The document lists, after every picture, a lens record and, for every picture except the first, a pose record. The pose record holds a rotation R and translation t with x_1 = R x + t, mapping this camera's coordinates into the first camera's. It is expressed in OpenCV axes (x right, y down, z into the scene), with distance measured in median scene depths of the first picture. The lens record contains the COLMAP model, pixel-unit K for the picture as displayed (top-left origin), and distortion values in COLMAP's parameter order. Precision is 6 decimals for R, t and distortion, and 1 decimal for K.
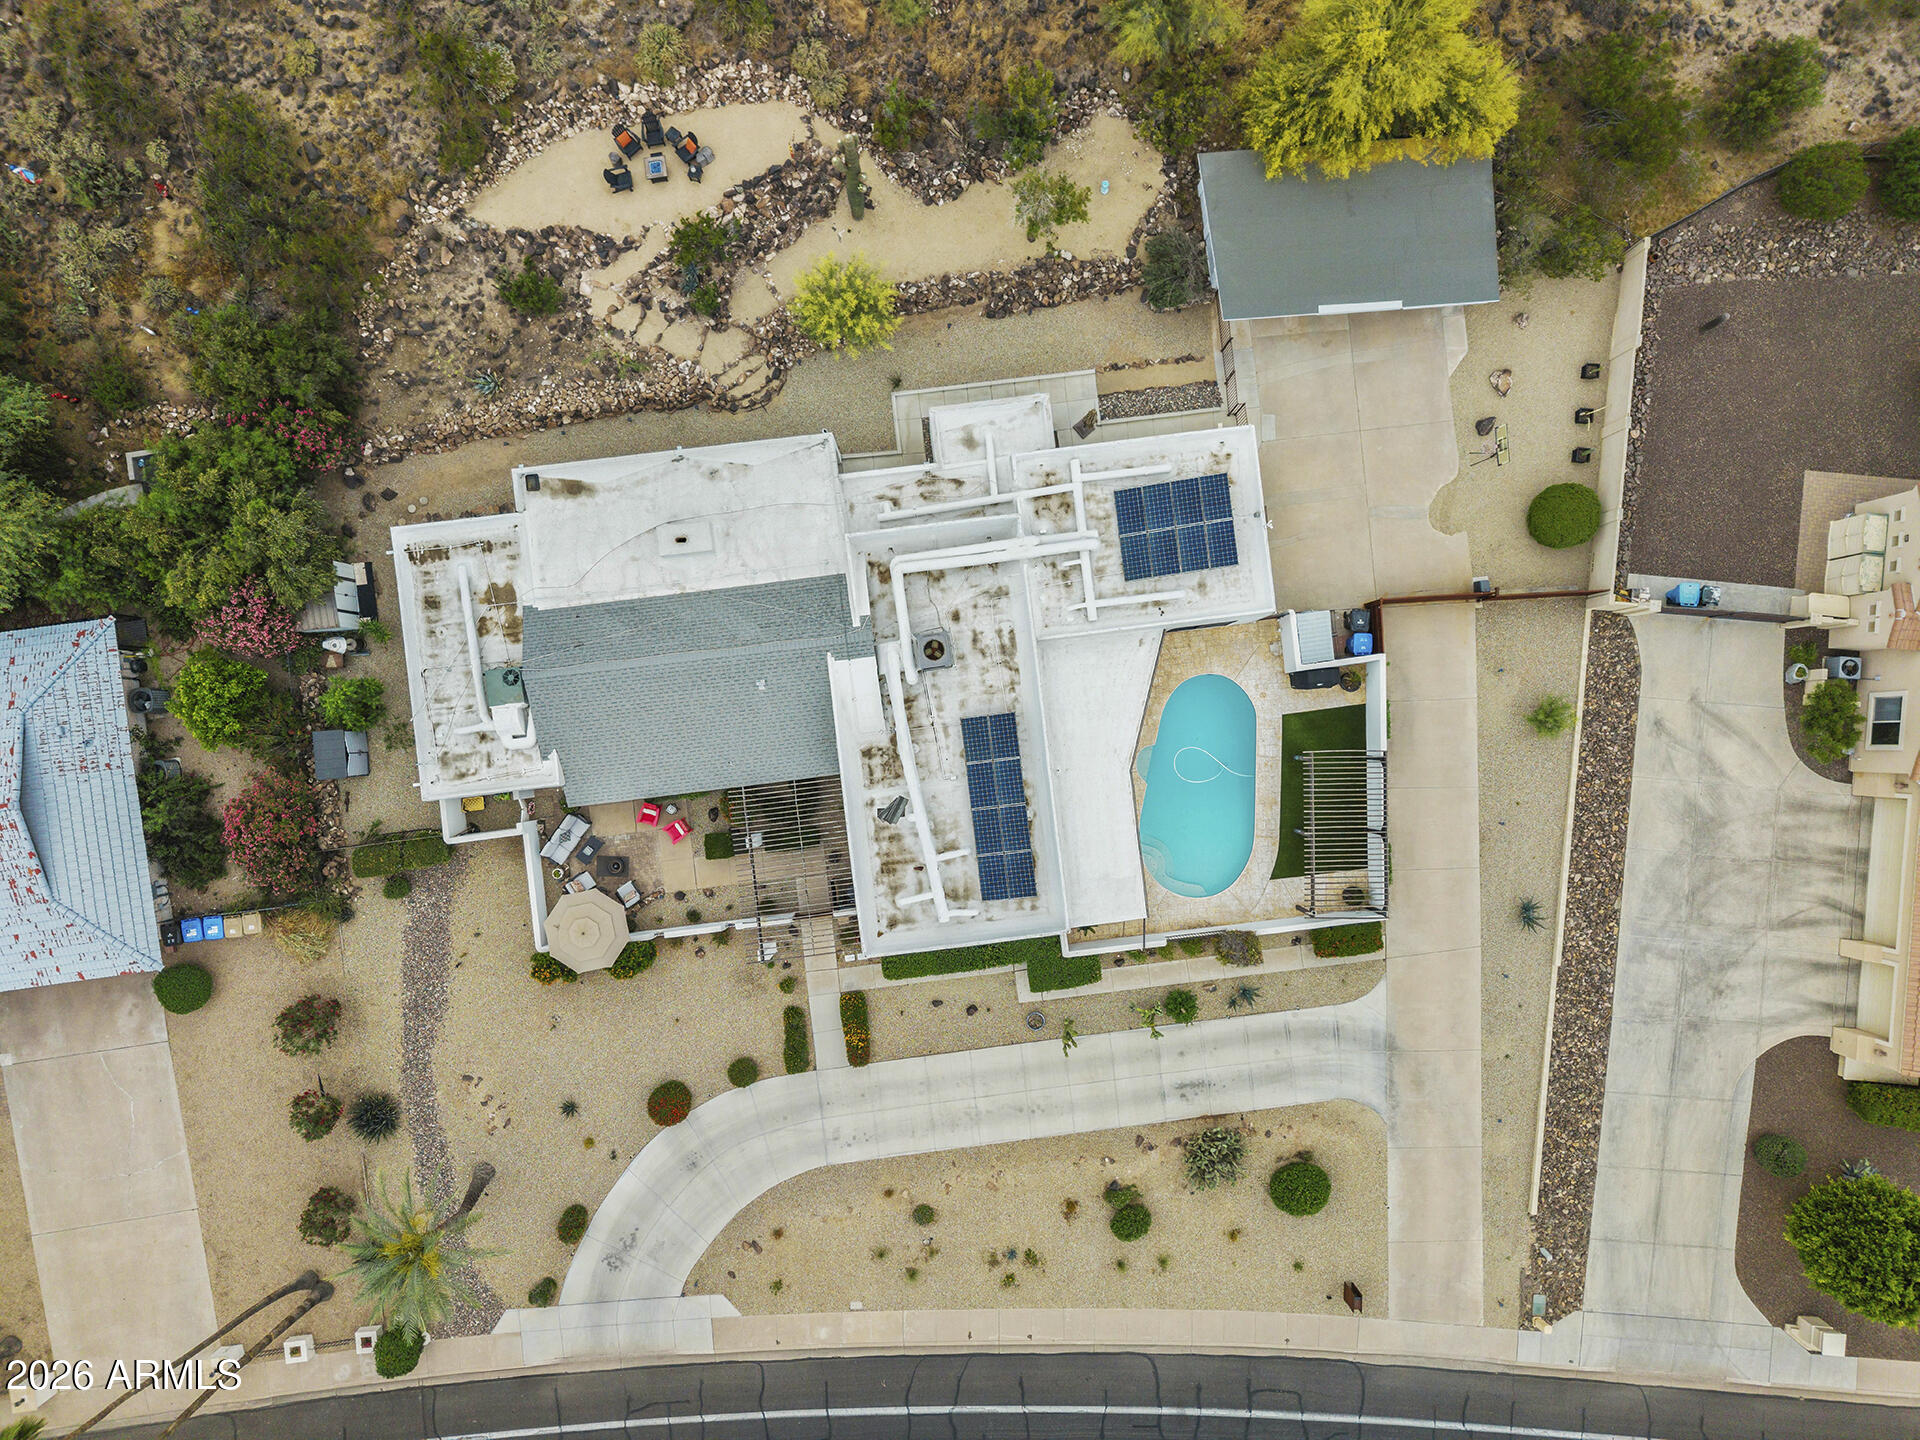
lens RADIAL K [[1285.7, 0, 966.1], [0, 1285.7, 717.8], [0, 0, 1]] dist [0.014323, -0.013473]
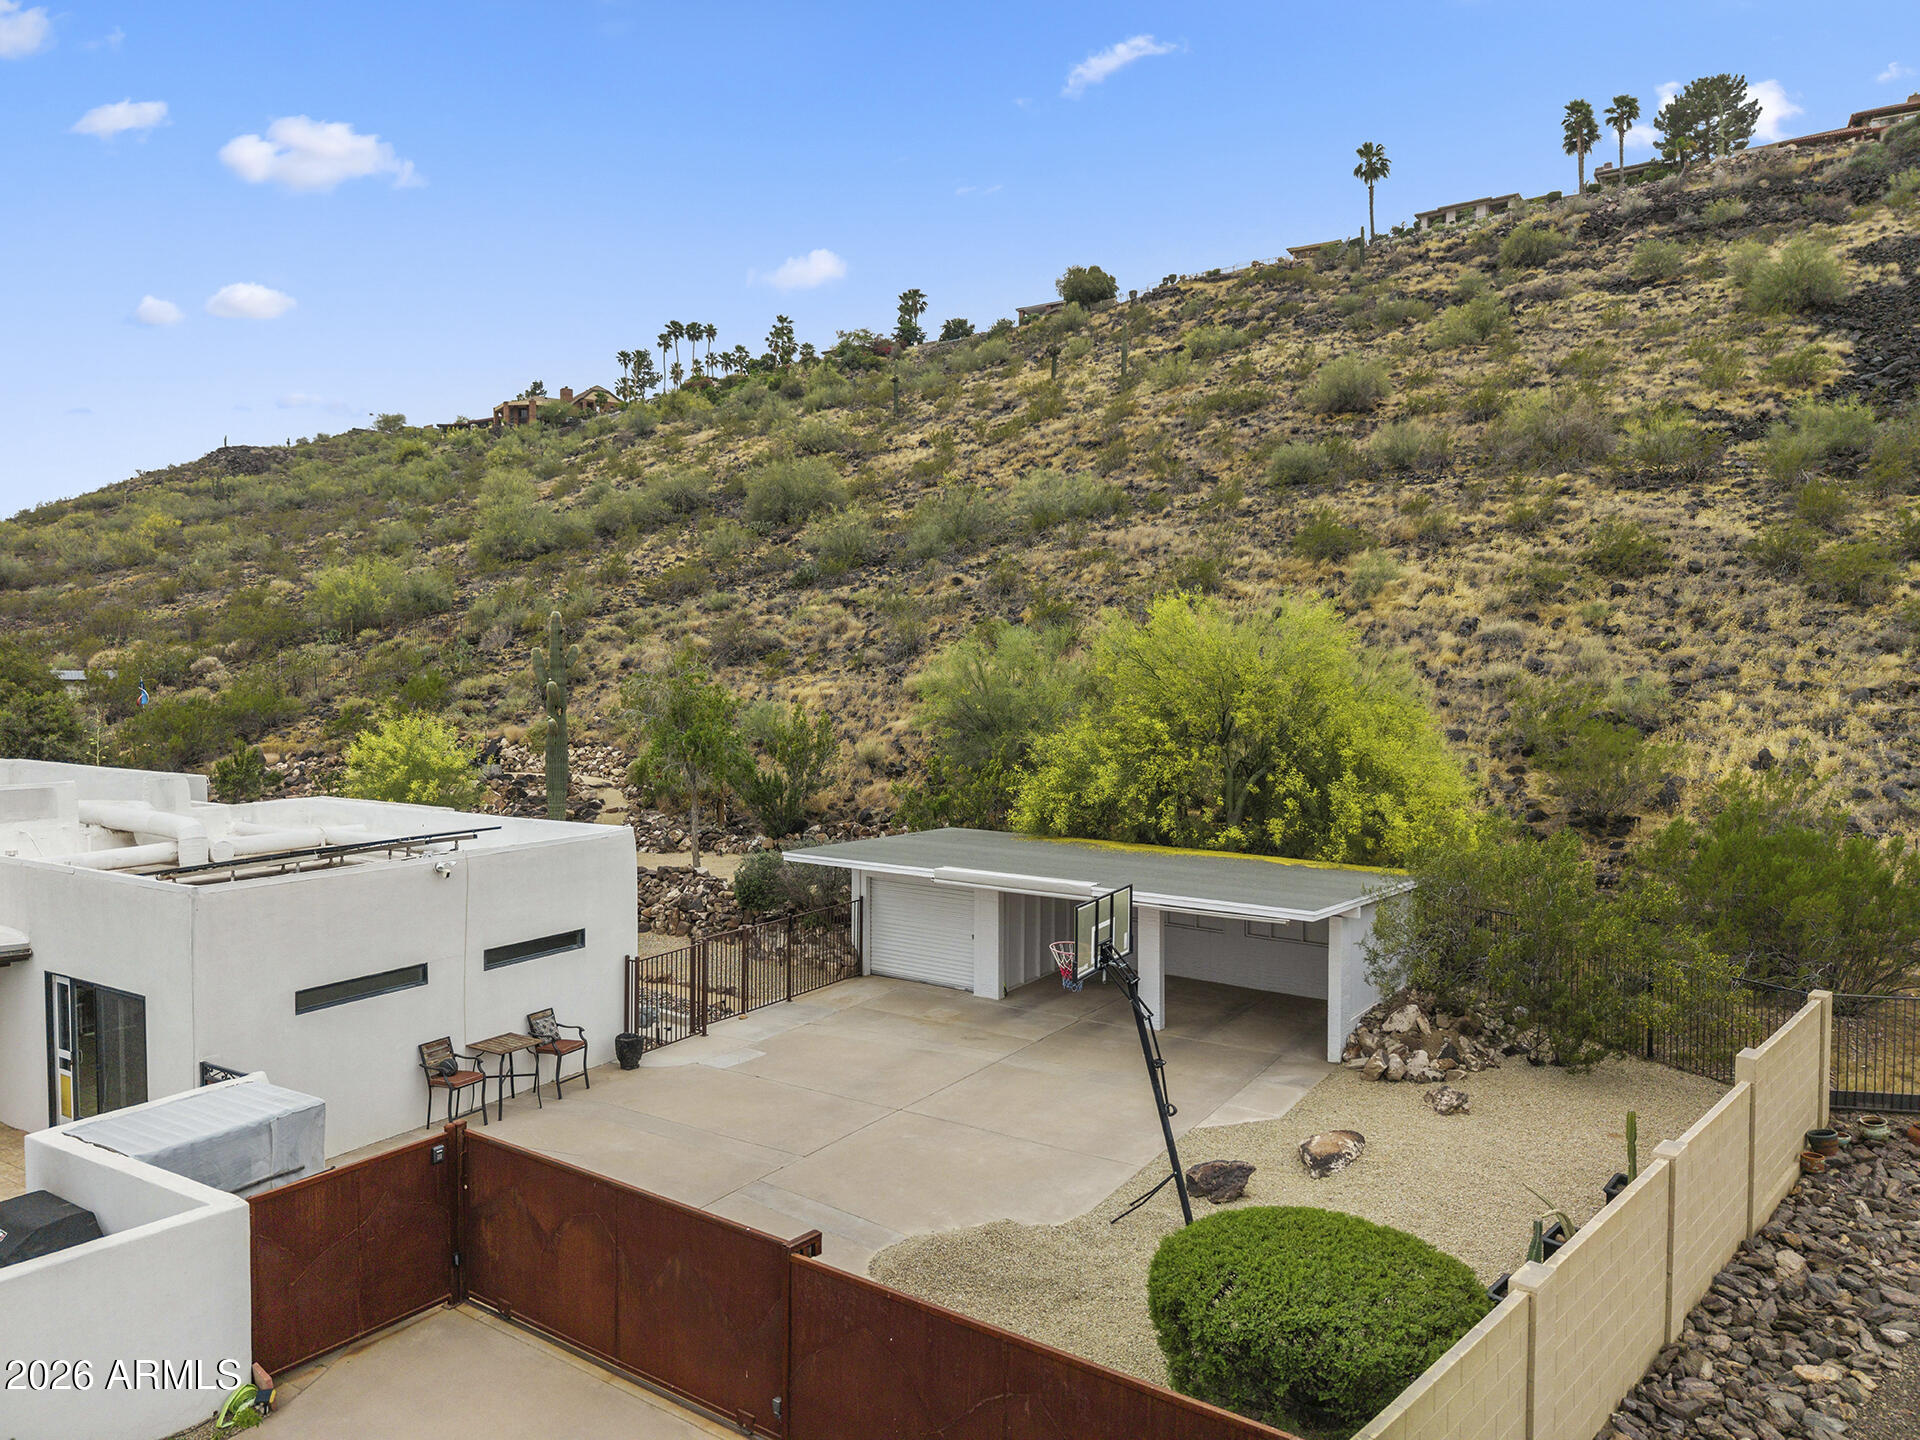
lens RADIAL K [[1285.7, 0, 949.0], [0, 1285.7, 718.9], [0, 0, 1]] dist [0.014323, -0.013473]
pose [[0.782343, 0.013575, -0.622700, 0.541205], [-0.622643, 0.042684, -0.781341, 0.046017], [0.015972, 0.998996, 0.041846, 0.876905]]
